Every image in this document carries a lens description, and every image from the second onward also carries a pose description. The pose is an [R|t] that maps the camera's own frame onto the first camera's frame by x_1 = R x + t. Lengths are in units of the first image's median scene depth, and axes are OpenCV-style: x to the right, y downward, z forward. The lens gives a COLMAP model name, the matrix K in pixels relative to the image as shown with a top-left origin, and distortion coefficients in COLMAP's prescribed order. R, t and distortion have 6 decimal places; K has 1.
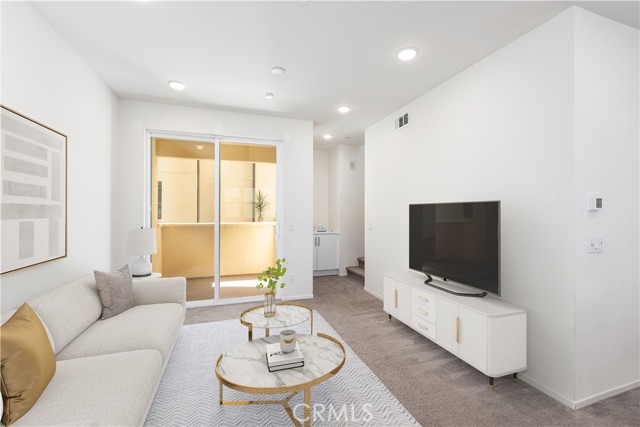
lens RADIAL K [[275.3, 0, 320.0], [0, 275.3, 213.5], [0, 0, 1]] dist [-0.001534, -0.000173]
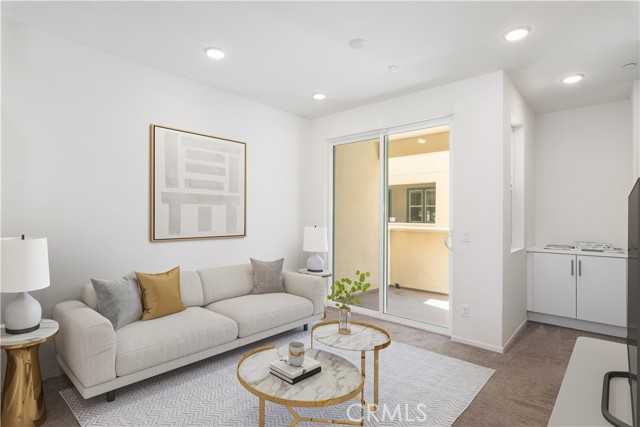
lens RADIAL K [[331.7, 0, 320.0], [0, 331.7, 213.5], [0, 0, 1]] dist [0.001409, 0.000258]
pose [[0.491624, -0.002973, -0.870802, 0.520194], [-0.009694, 0.999914, -0.008887, 0.002634], [0.870753, 0.012811, 0.491553, 0.329891]]
